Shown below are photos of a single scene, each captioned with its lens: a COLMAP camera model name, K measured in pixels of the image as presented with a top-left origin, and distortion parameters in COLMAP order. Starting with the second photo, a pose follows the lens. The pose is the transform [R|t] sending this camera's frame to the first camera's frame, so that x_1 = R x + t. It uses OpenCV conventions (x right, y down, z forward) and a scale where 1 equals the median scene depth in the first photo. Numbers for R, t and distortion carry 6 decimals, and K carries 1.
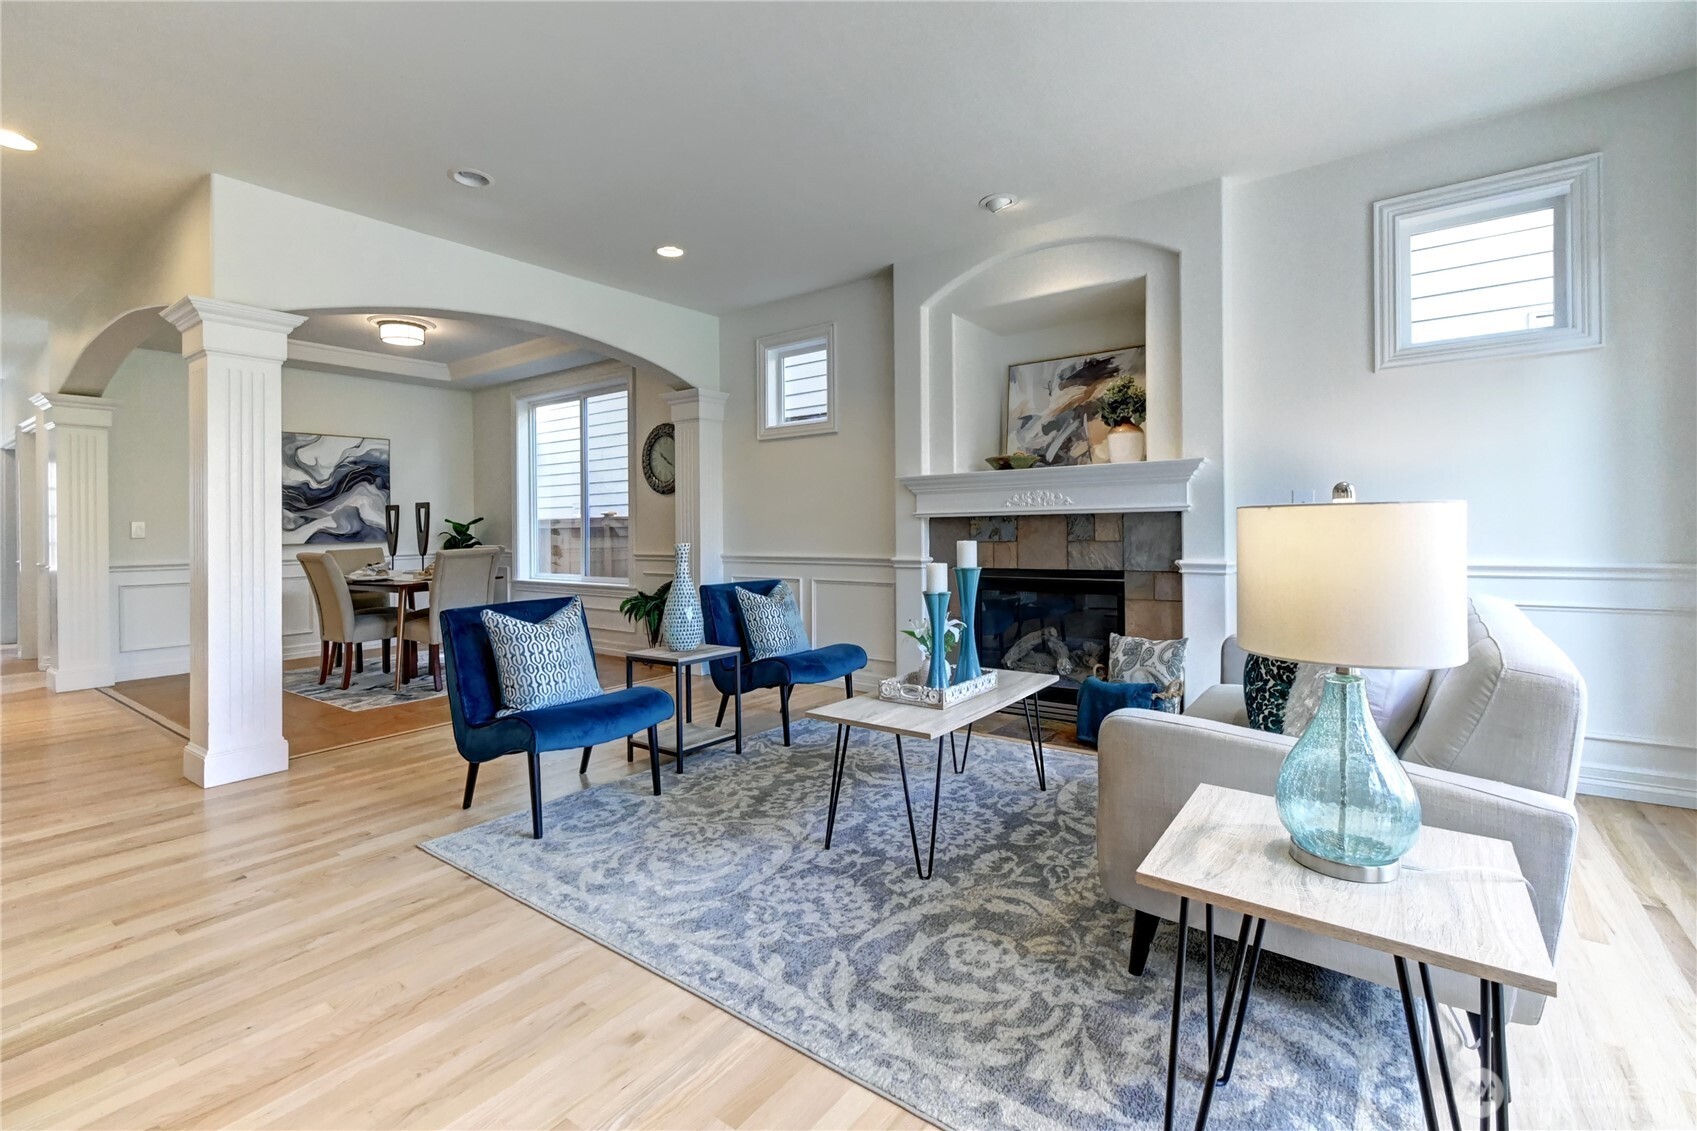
lens RADIAL K [[750.9, 0, 842.6], [0, 750.9, 530.6], [0, 0, 1]] dist [0.011101, -0.000093]
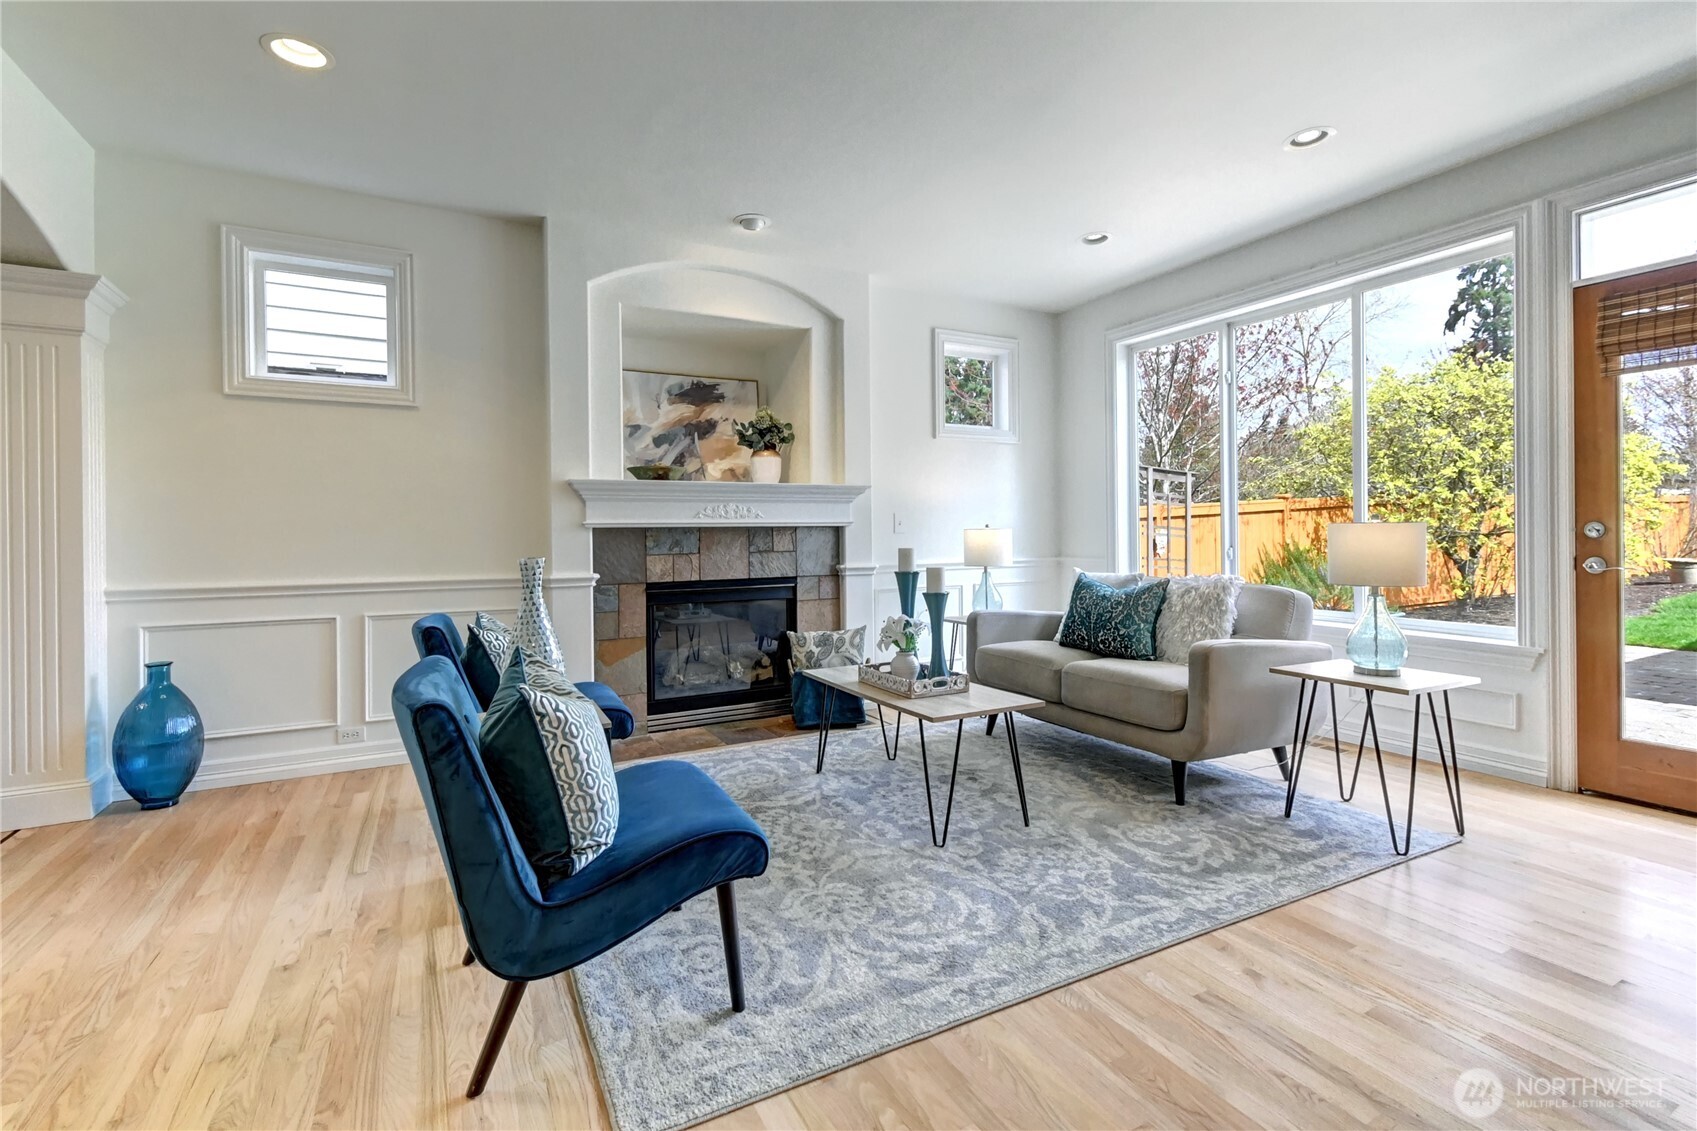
lens RADIAL K [[750.9, 0, 838.3], [0, 750.9, 549.0], [0, 0, 1]] dist [0.011101, -0.000093]
pose [[0.436068, -0.005380, 0.899897, -0.677805], [0.008909, 0.999959, 0.001661, 0.010114], [-0.899869, 0.007293, 0.436098, 0.457831]]
